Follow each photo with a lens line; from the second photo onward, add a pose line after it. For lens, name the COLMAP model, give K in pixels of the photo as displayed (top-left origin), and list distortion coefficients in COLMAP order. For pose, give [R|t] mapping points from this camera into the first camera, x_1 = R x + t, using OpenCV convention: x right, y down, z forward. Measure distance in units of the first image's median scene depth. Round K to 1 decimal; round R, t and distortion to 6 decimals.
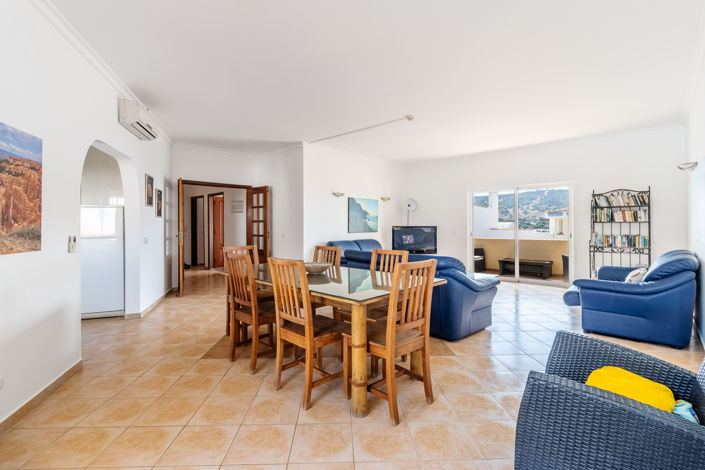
lens RADIAL K [[323.7, 0, 346.8], [0, 323.7, 225.1], [0, 0, 1]] dist [-0.001101, 0.000088]
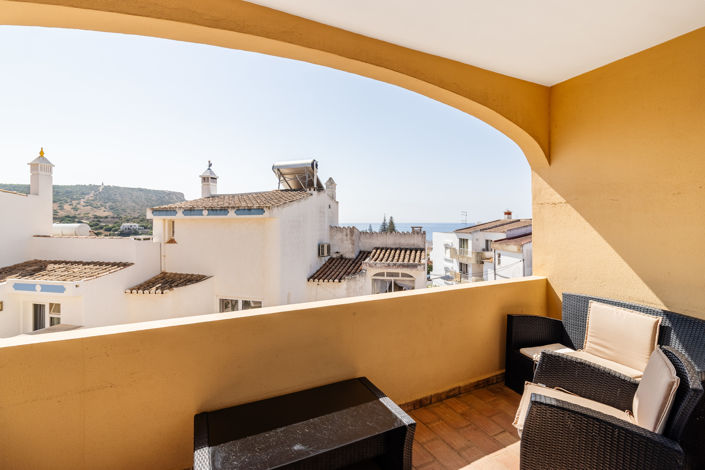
lens RADIAL K [[323.7, 0, 346.8], [0, 323.7, 225.1], [0, 0, 1]] dist [-0.001101, 0.000088]
pose [[0.358842, -0.007090, 0.933371, 0.171286], [0.001134, 0.999974, 0.007160, -0.013140], [-0.933398, -0.001511, 0.358841, 0.437942]]
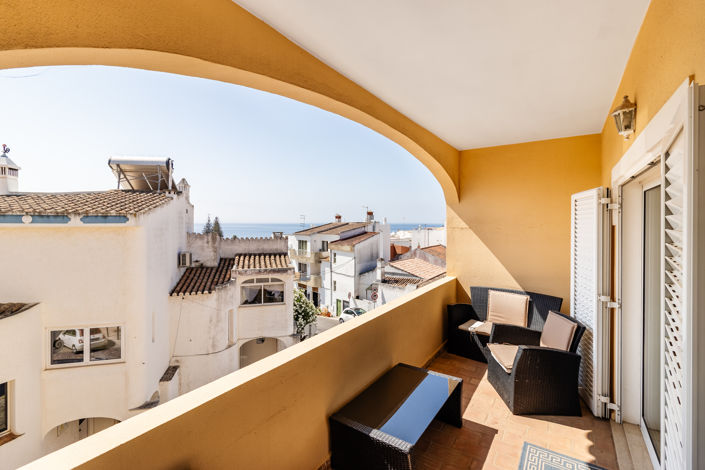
lens RADIAL K [[323.7, 0, 346.8], [0, 323.7, 225.1], [0, 0, 1]] dist [-0.001101, 0.000088]
pose [[-0.151710, -0.004498, 0.988415, 0.122095], [-0.001425, 0.999990, 0.004332, -0.028175], [-0.988424, -0.000751, -0.151715, 0.537050]]
